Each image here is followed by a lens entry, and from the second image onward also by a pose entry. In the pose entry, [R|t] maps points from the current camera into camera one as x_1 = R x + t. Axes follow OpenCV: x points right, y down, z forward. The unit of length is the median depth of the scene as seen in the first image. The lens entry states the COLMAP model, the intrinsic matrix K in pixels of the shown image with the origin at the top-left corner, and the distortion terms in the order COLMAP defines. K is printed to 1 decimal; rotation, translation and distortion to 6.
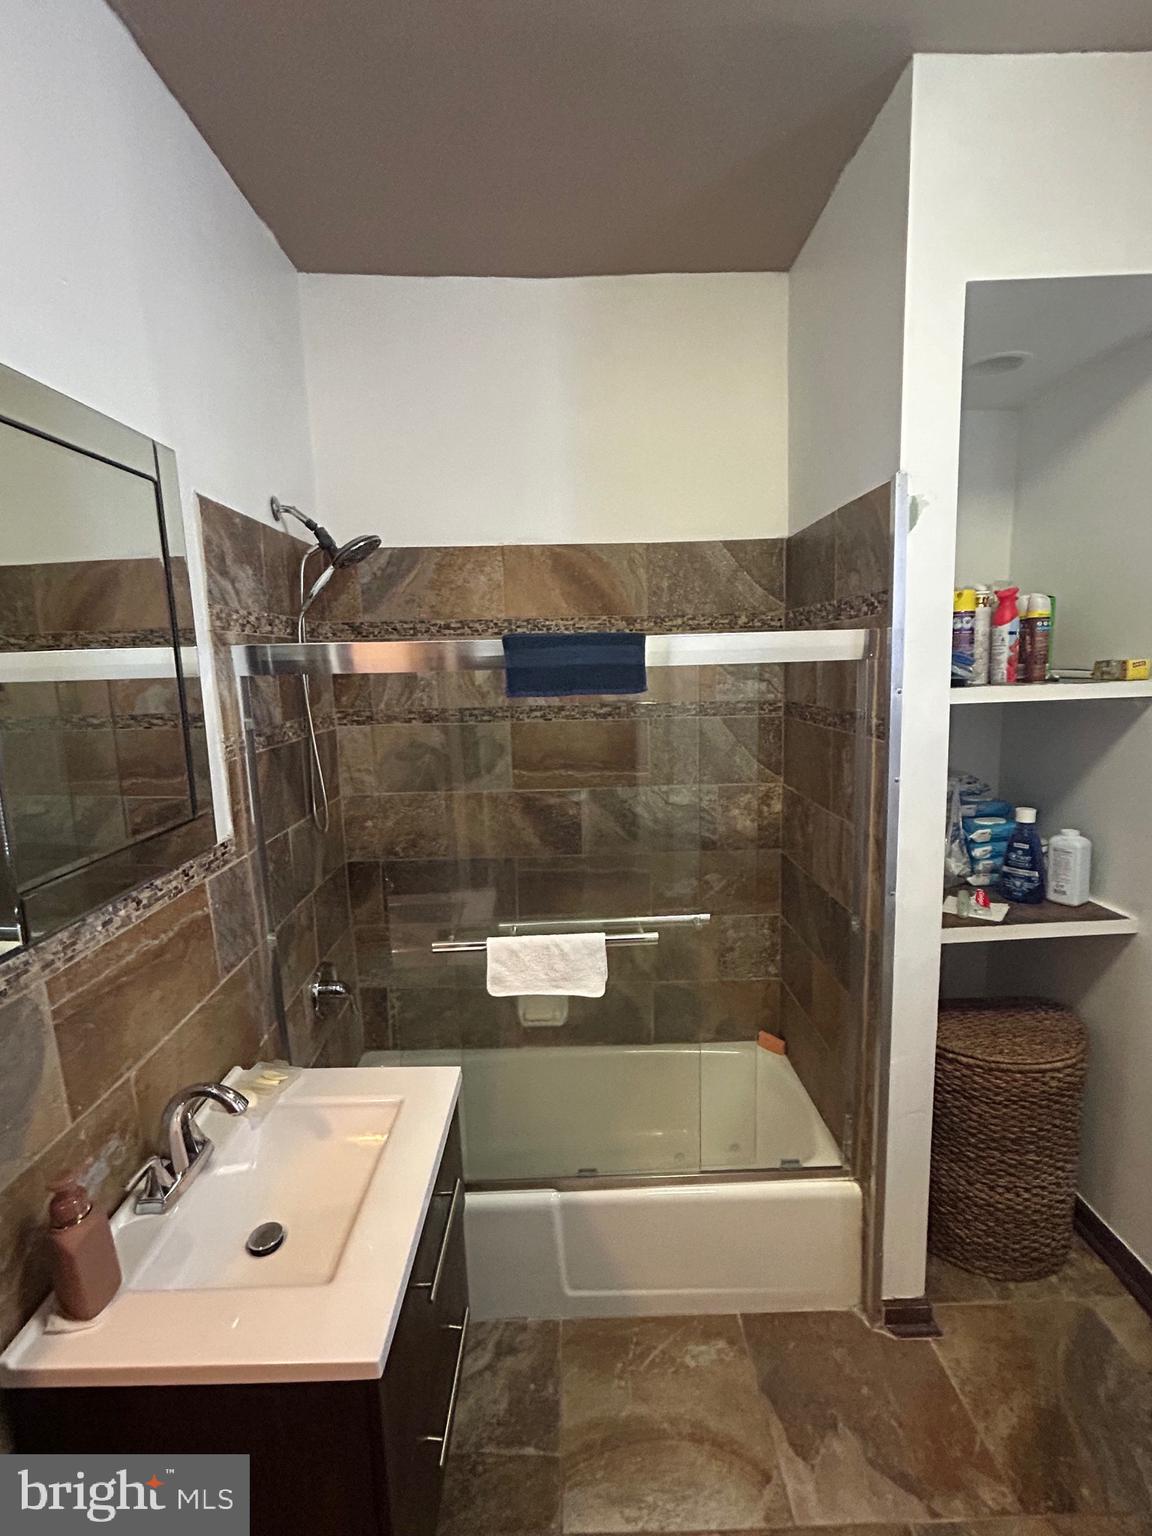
lens RADIAL K [[726.1, 0, 580.8], [0, 726.1, 770.3], [0, 0, 1]] dist [0.015945, -0.002205]
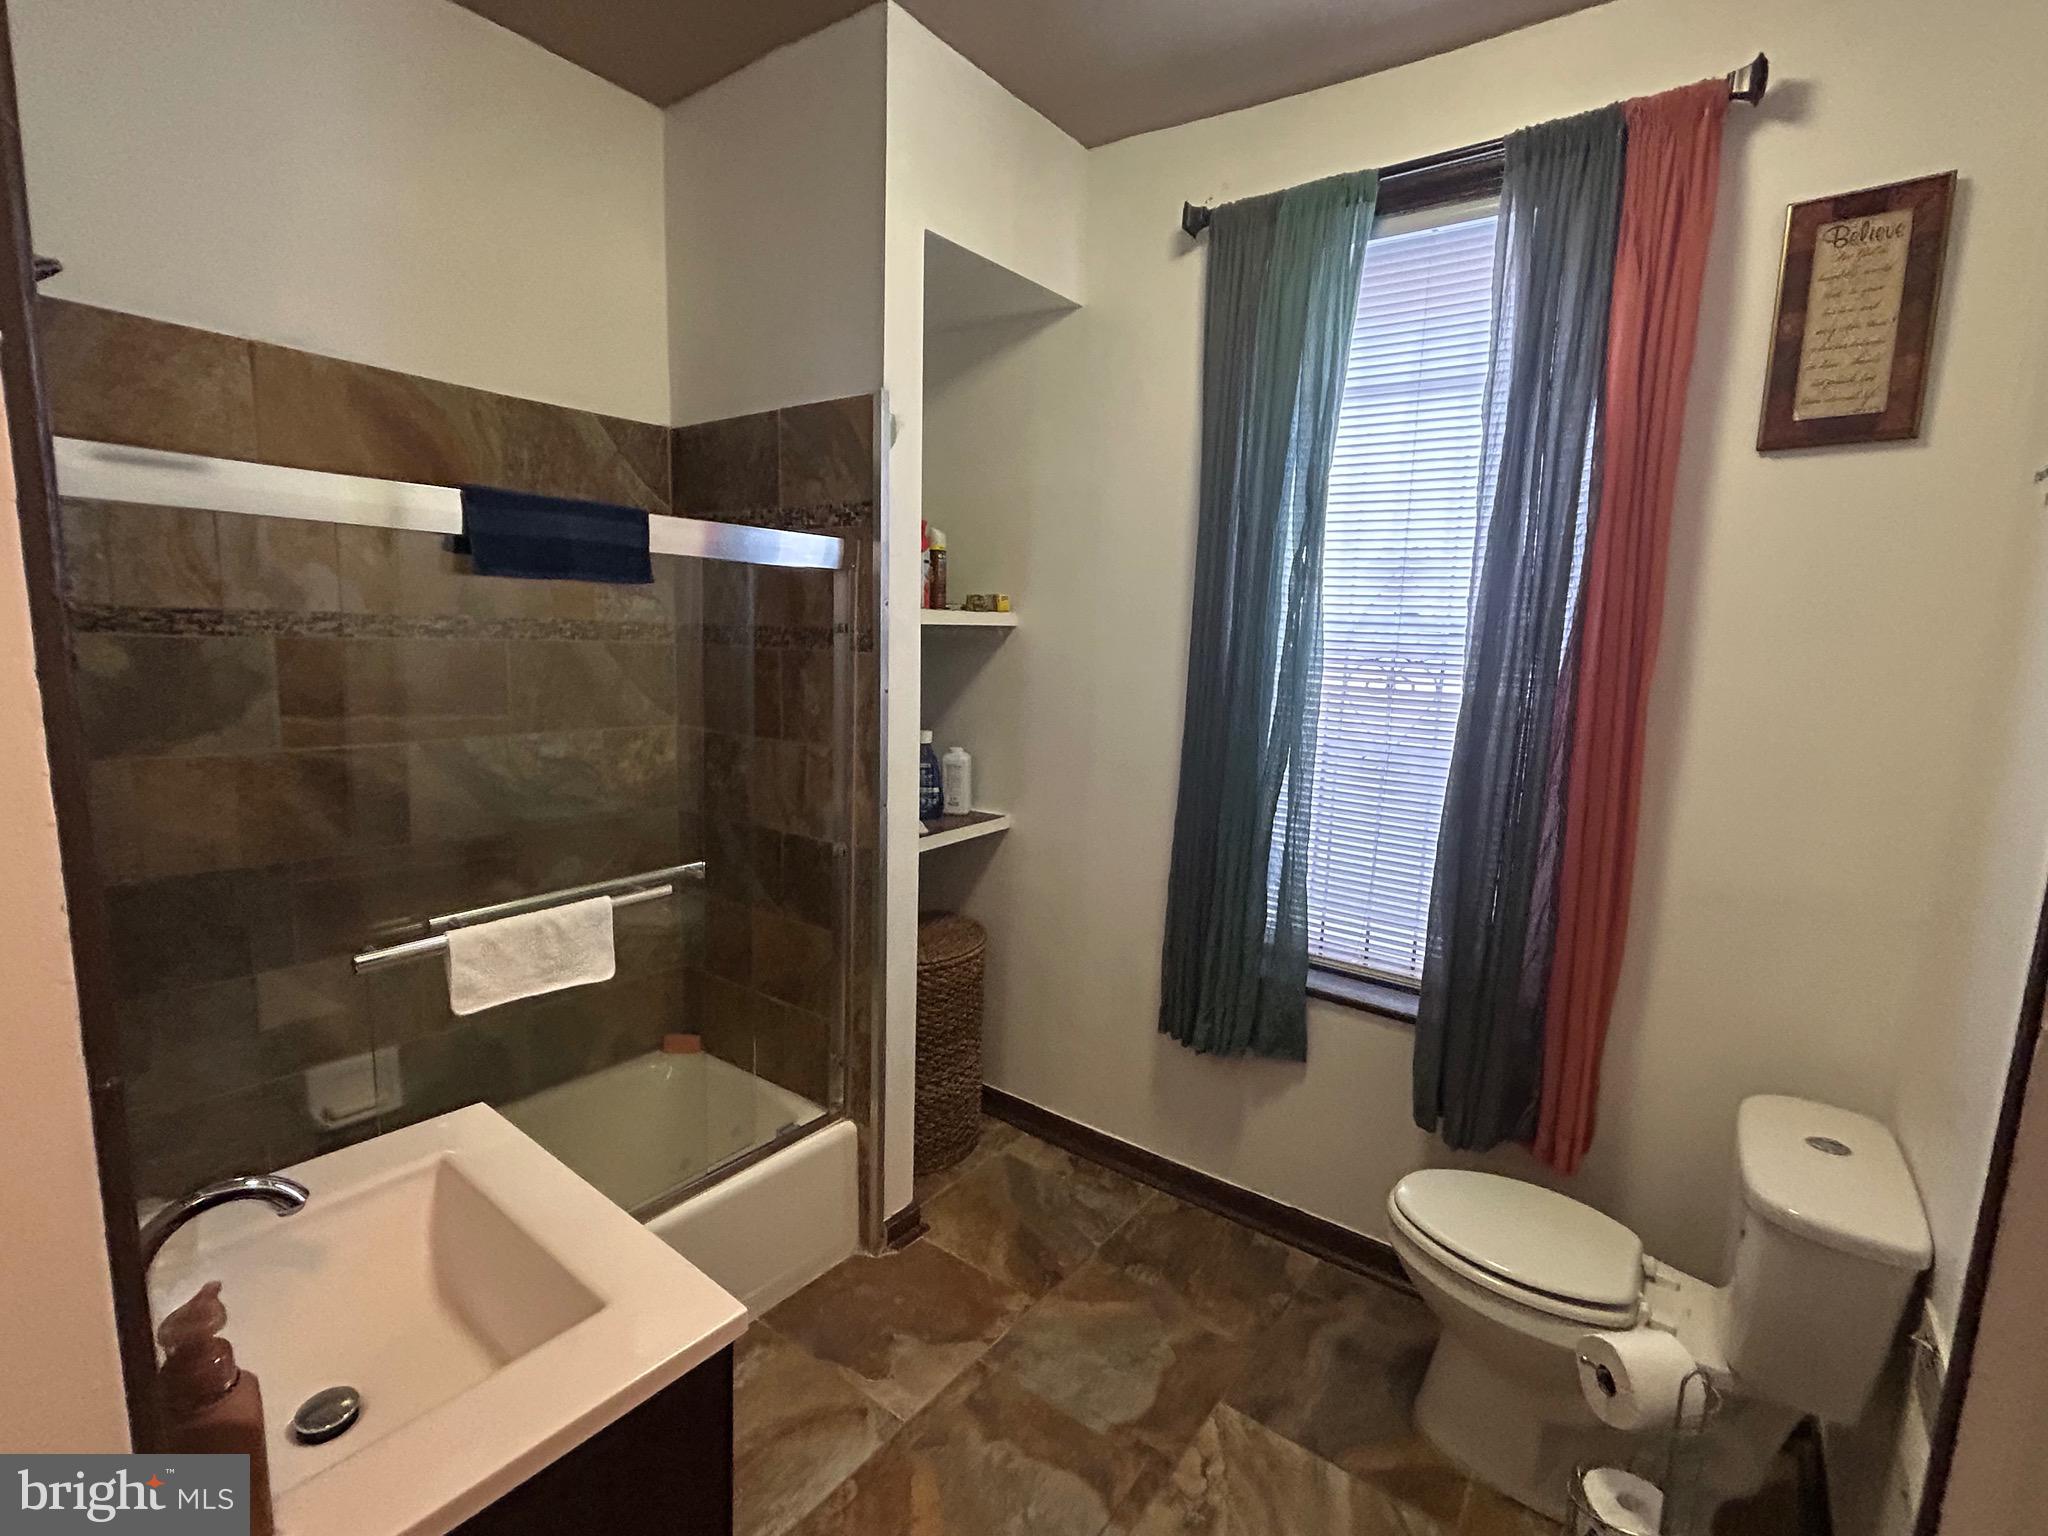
lens RADIAL K [[968.1, 0, 1023.0], [0, 968.1, 766.0], [0, 0, 1]] dist [0.015945, -0.002205]
pose [[0.616652, -0.066490, 0.784423, -0.429329], [0.075590, 0.996824, 0.025071, 0.081685], [-0.783599, 0.043834, 0.619719, 0.010016]]
